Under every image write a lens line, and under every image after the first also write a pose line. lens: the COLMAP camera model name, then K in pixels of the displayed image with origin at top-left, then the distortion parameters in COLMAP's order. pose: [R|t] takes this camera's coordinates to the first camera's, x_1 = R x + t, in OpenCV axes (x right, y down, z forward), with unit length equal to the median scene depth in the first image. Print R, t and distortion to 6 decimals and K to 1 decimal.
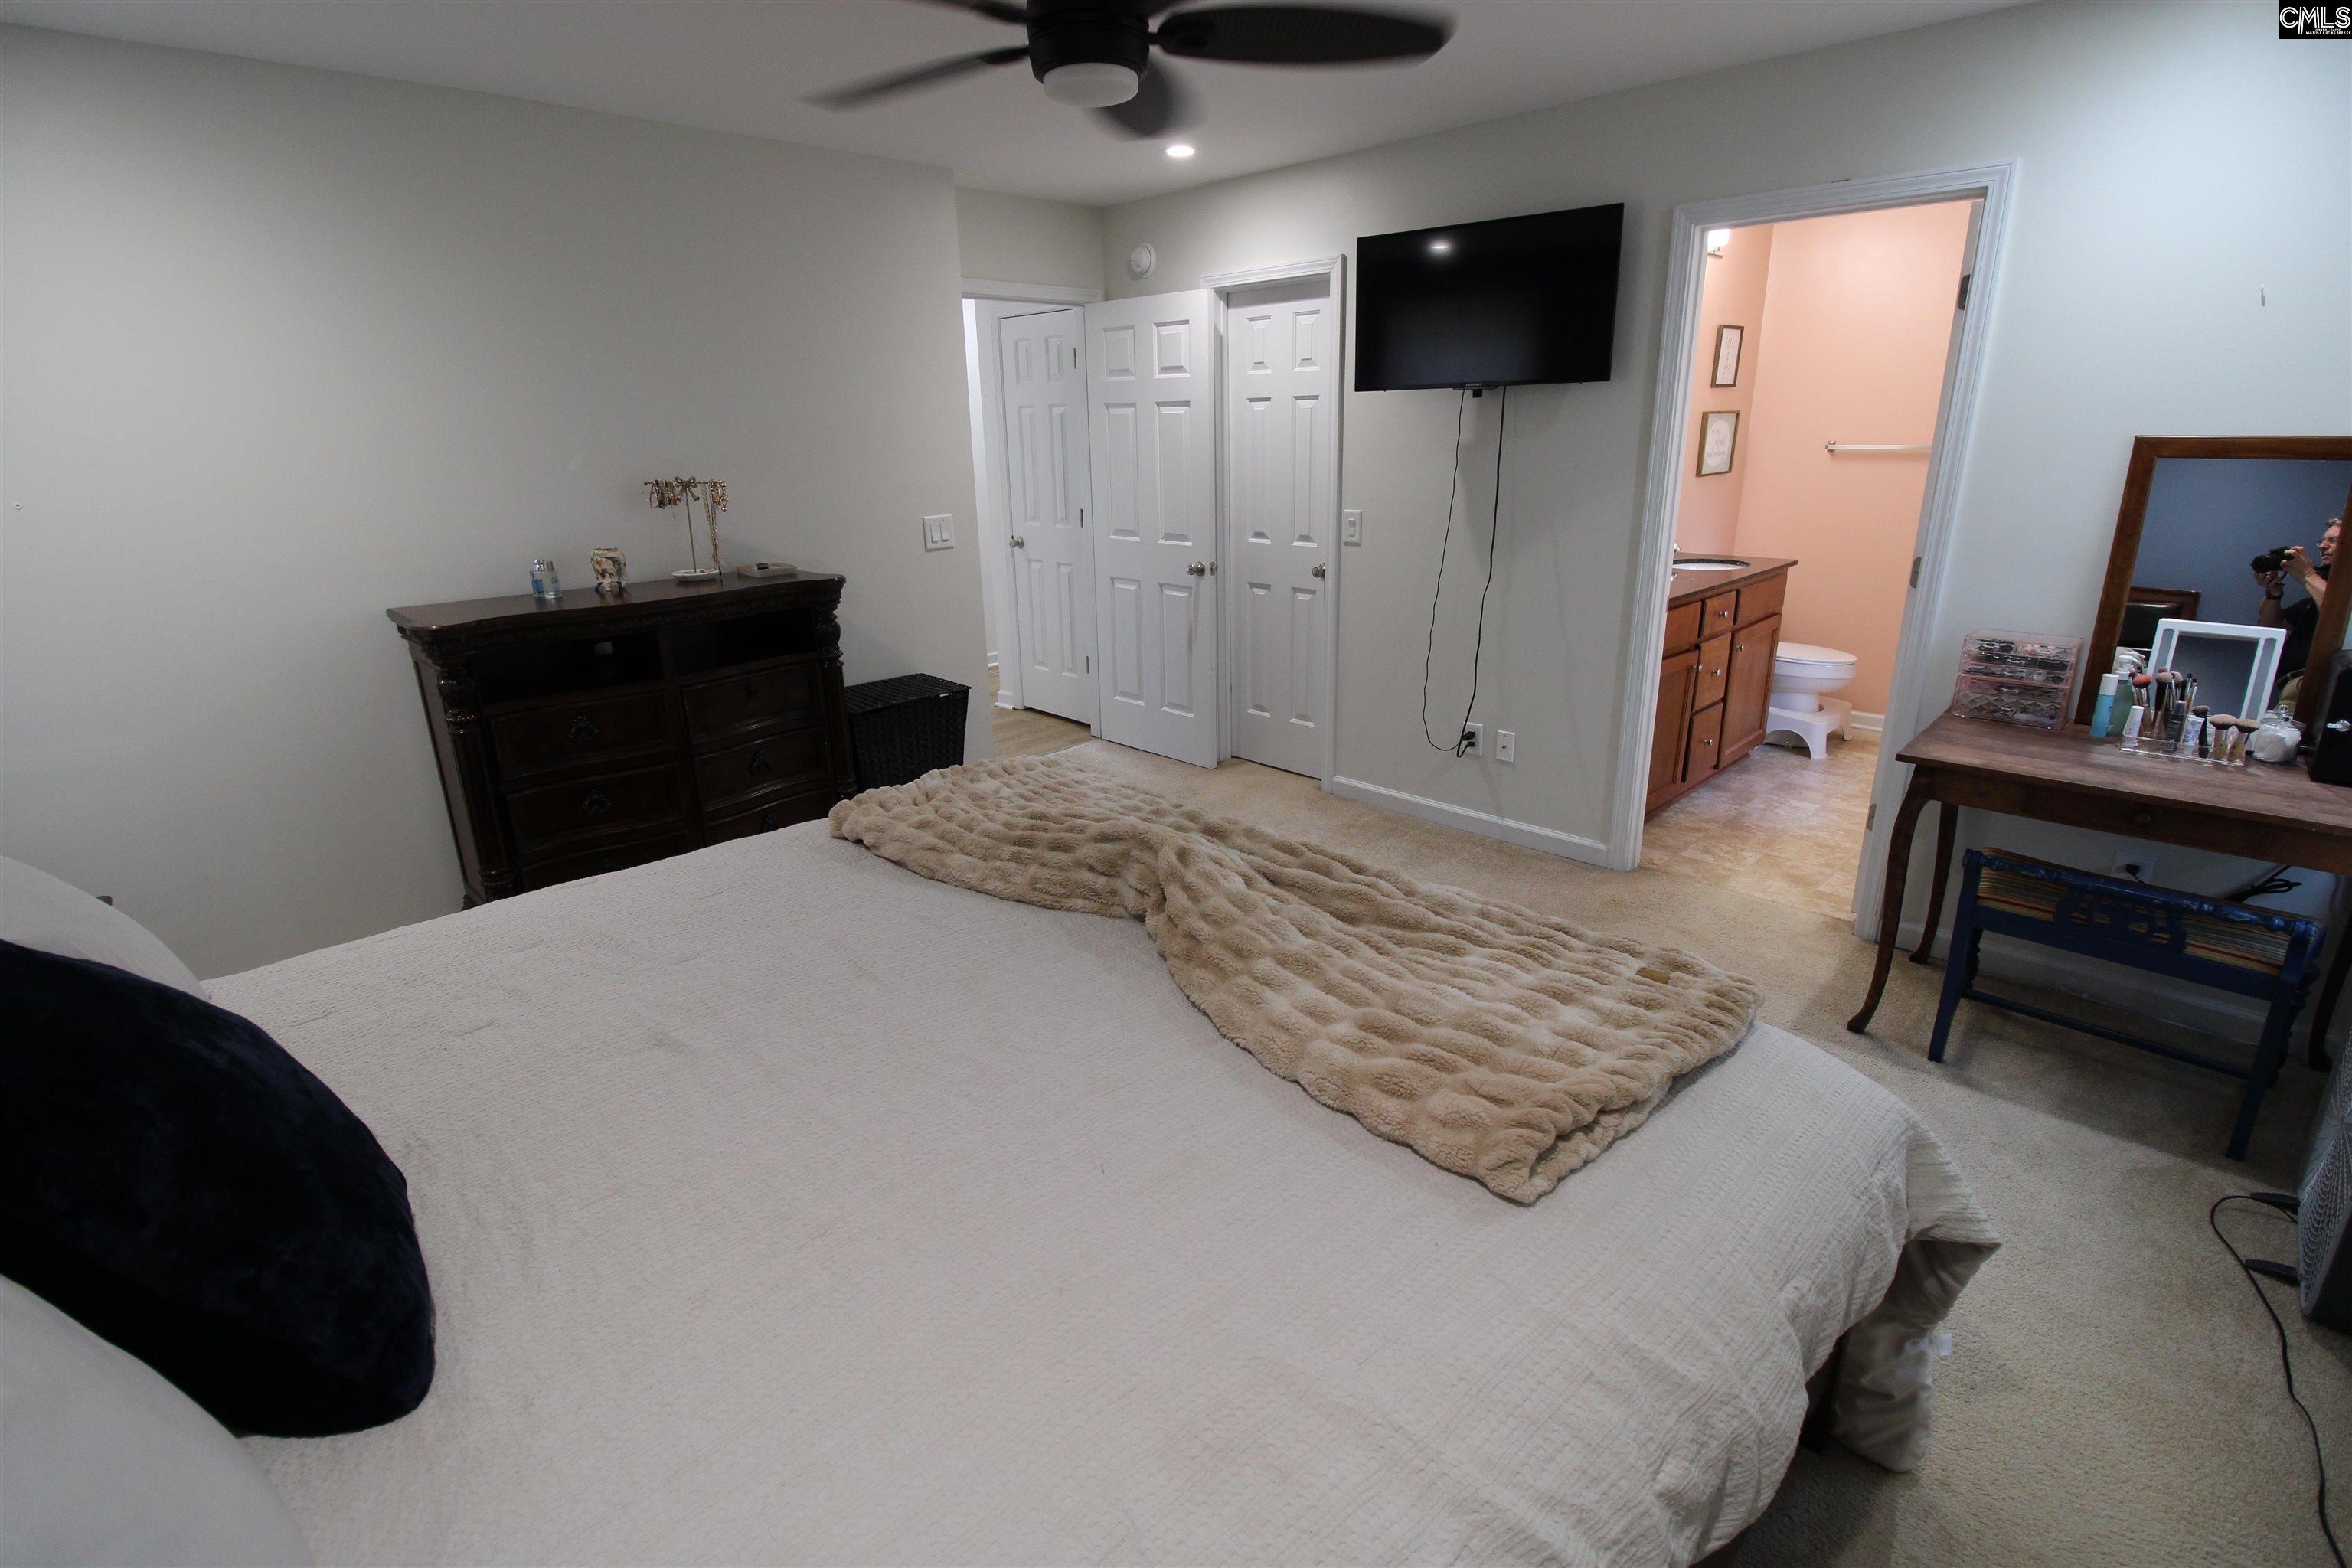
lens RADIAL K [[1084.8, 0, 1178.4], [0, 1084.8, 784.9], [0, 0, 1]] dist [-0.005269, -0.009018]
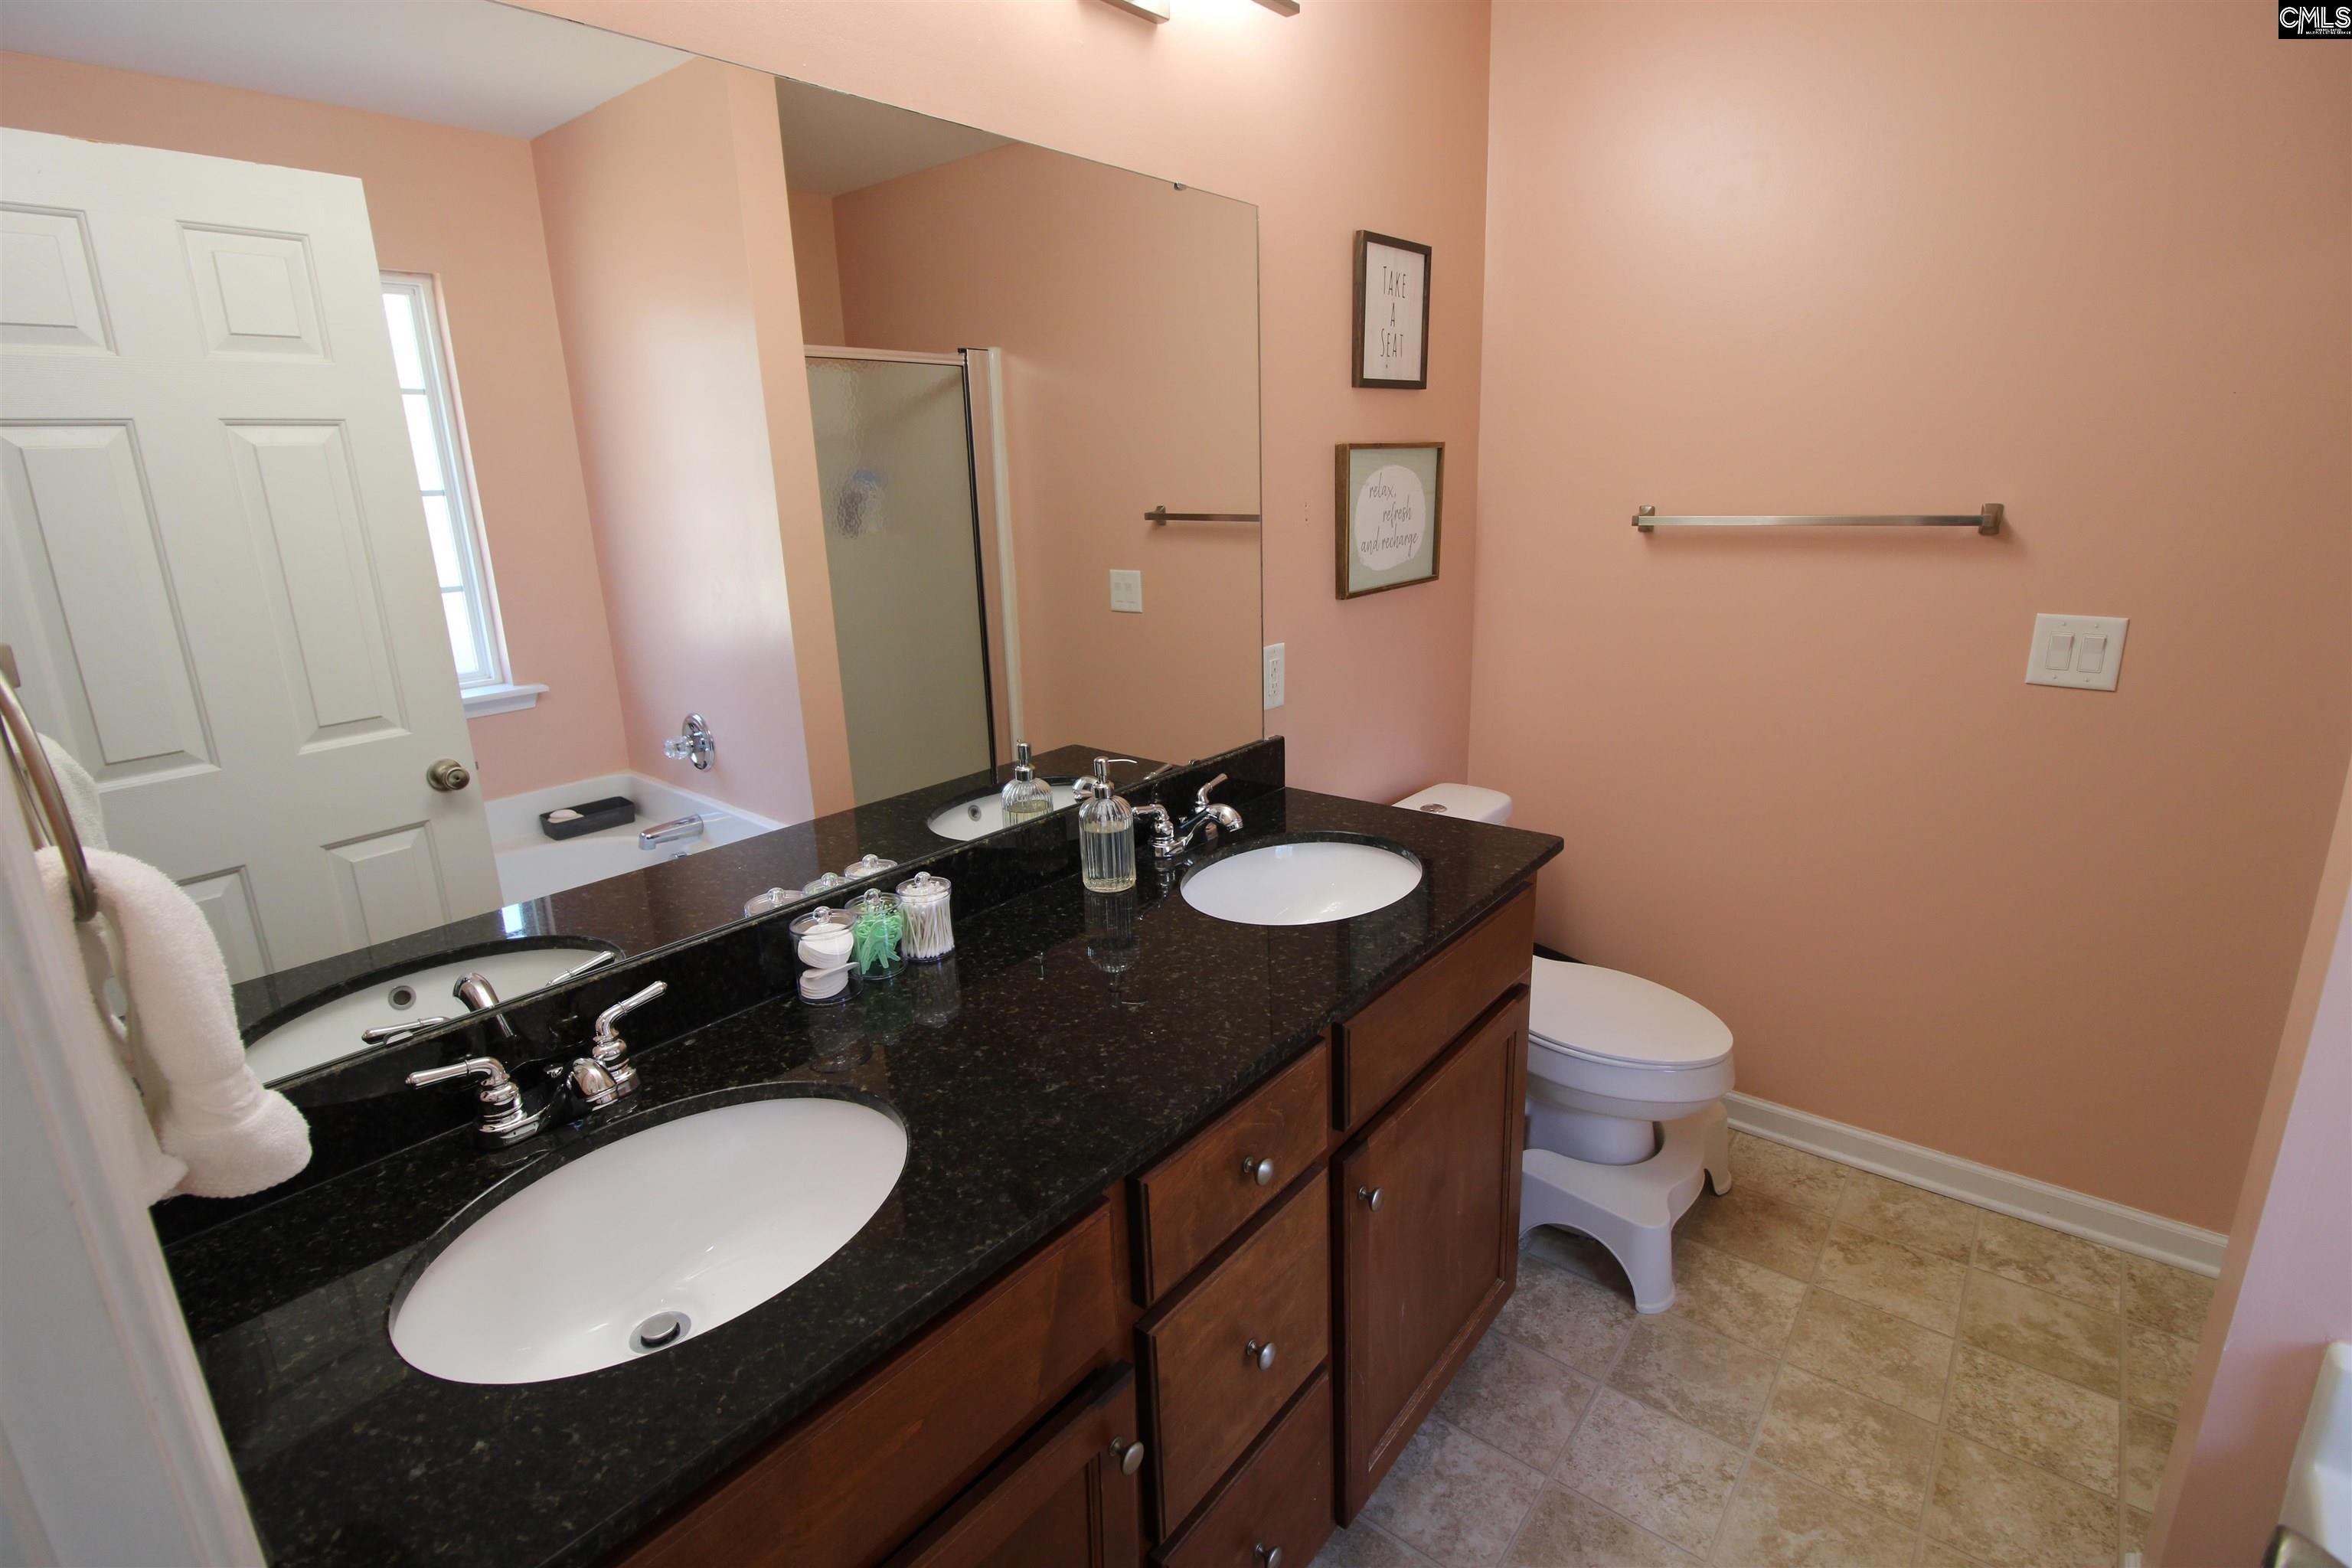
lens RADIAL K [[1084.8, 0, 1184.3], [0, 1084.8, 777.9], [0, 0, 1]] dist [-0.005269, -0.009018]
pose [[0.995275, -0.038793, 0.089013, 0.385865], [0.042915, 0.998071, -0.044870, -0.202650], [-0.087100, 0.048478, 0.995019, 0.601368]]
